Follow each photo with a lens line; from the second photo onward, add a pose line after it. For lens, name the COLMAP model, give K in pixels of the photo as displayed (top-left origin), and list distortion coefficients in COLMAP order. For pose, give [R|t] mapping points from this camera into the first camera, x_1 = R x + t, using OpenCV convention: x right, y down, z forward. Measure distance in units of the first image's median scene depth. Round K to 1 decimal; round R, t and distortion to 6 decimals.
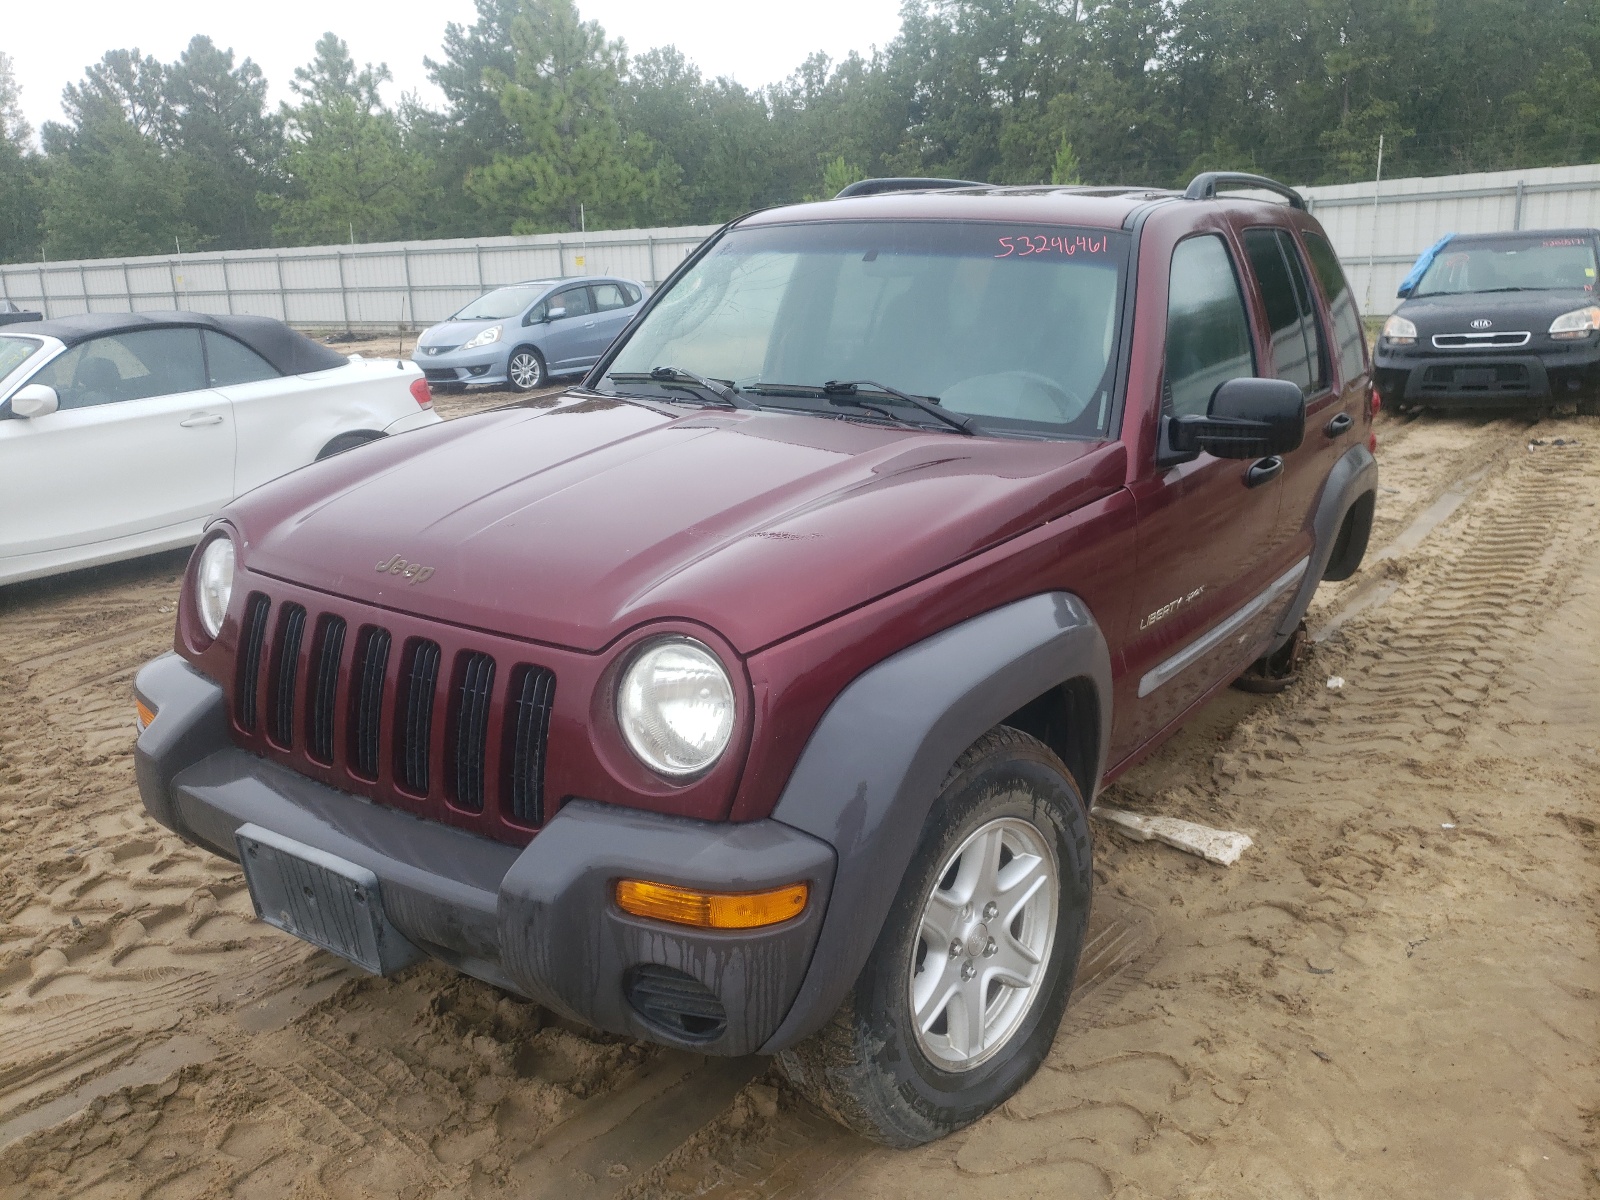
lens RADIAL K [[1206.0, 0, 800.0], [0, 1206.0, 600.0], [0, 0, 1]] dist [0.049186, -0.000800]
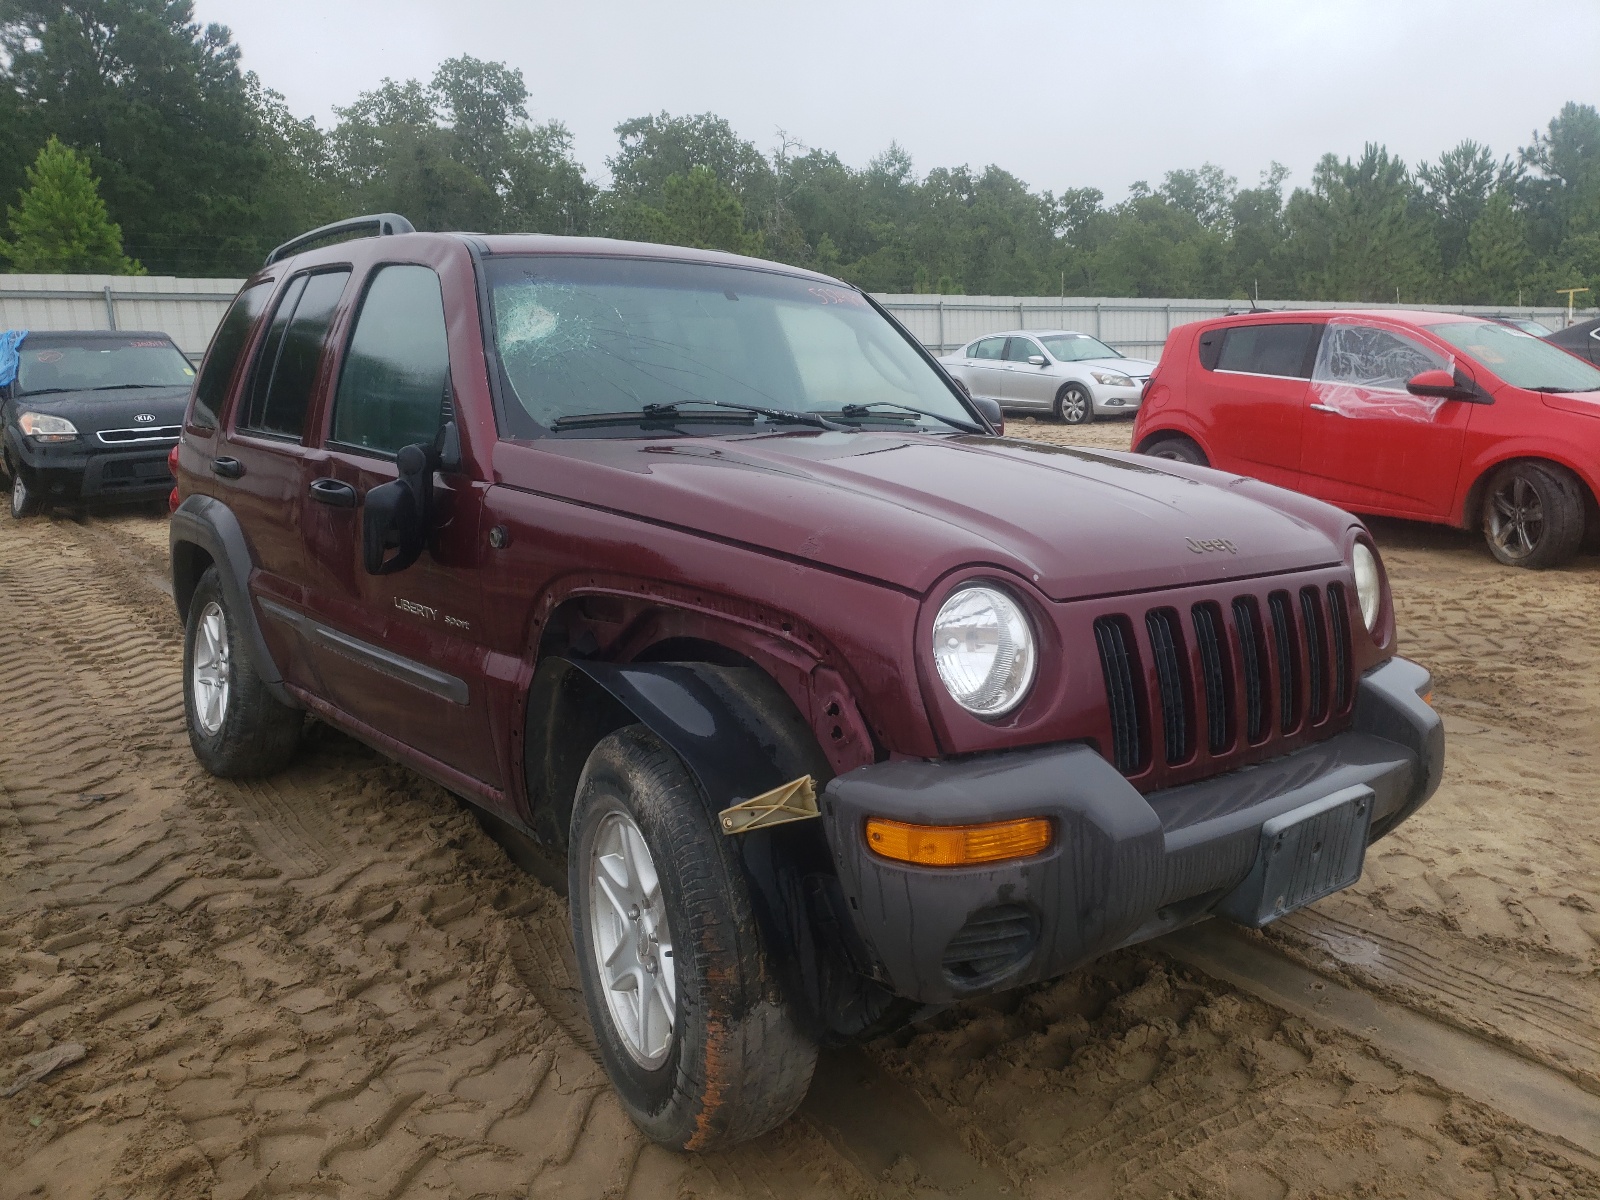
lens RADIAL K [[1206.0, 0, 800.0], [0, 1206.0, 600.0], [0, 0, 1]] dist [0.049186, -0.000800]
pose [[0.438112, -0.162255, 0.884156, -0.960567], [0.233066, 0.970444, 0.062602, -0.090502], [-0.868181, 0.178640, 0.462979, 0.457322]]
